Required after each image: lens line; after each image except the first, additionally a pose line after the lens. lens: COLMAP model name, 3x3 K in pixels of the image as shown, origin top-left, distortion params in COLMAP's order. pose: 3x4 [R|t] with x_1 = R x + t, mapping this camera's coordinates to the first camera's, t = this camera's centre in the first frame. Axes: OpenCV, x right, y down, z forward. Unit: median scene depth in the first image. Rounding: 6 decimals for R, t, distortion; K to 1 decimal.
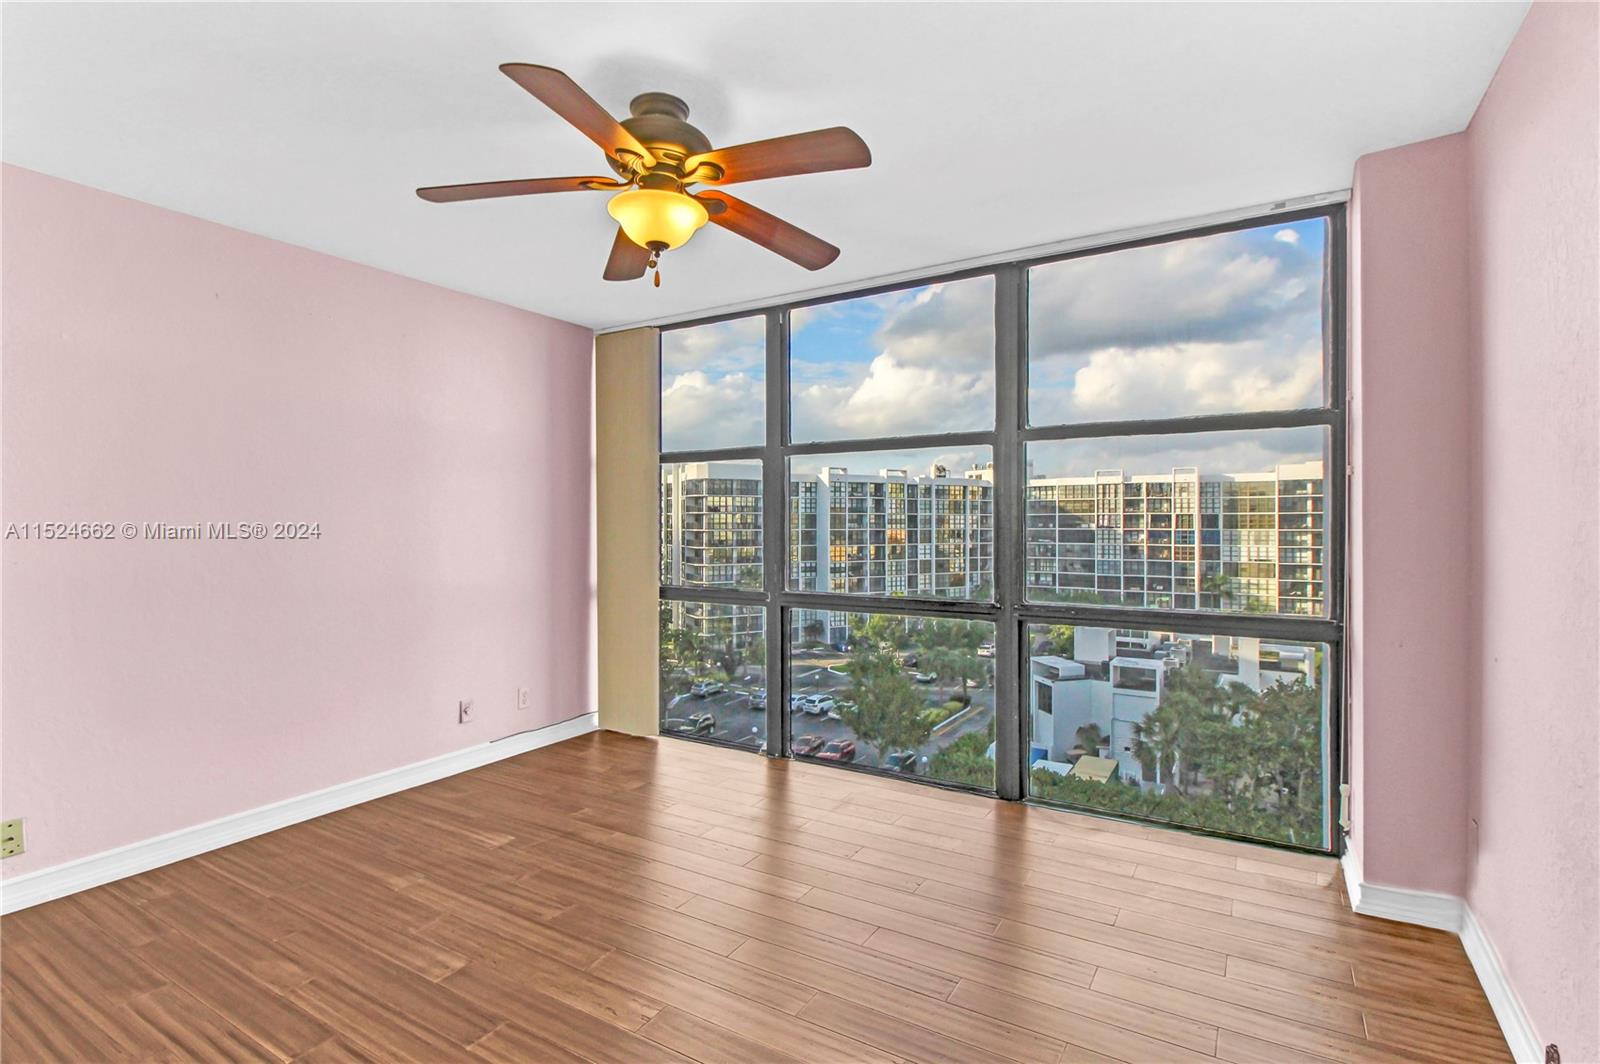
lens RADIAL K [[784.3, 0, 791.7], [0, 784.3, 526.6], [0, 0, 1]] dist [0.014235, -0.000045]
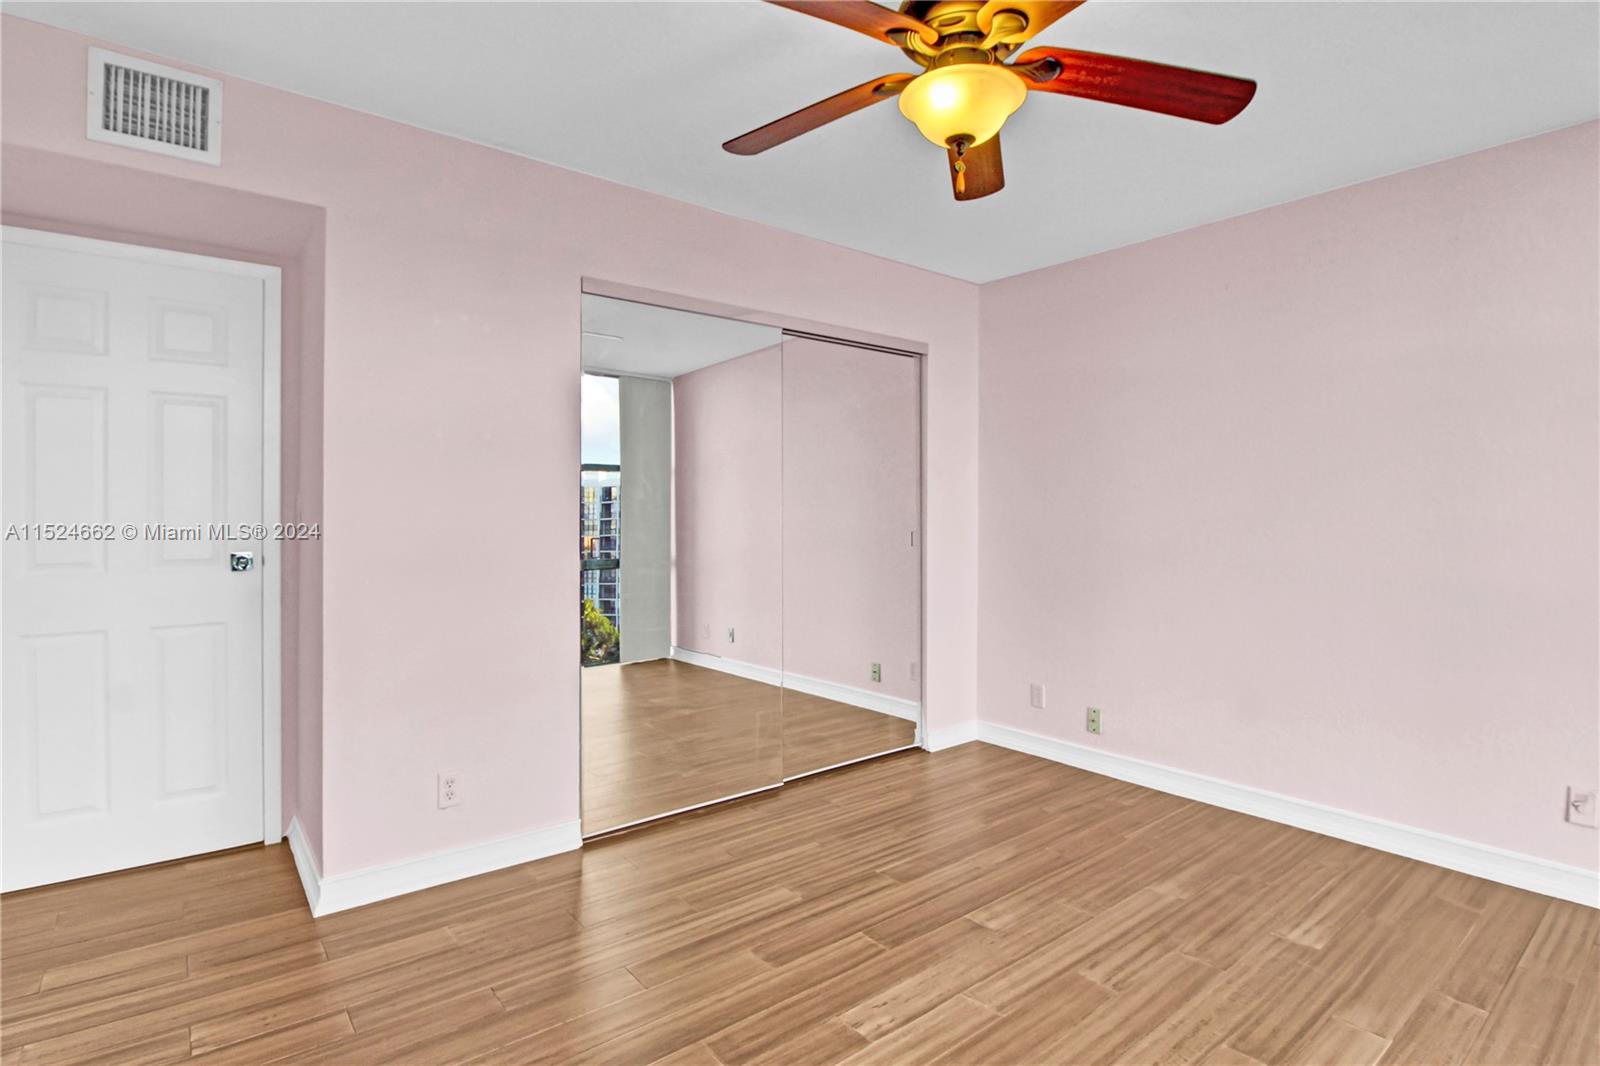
lens RADIAL K [[771.4, 0, 808.9], [0, 771.4, 523.4], [0, 0, 1]] dist [0.010372, -0.000482]
pose [[-0.345062, 0.005299, -0.938565, 0.055140], [0.009561, 0.999952, 0.002130, 0.001022], [0.938531, -0.008238, -0.345097, 0.098561]]
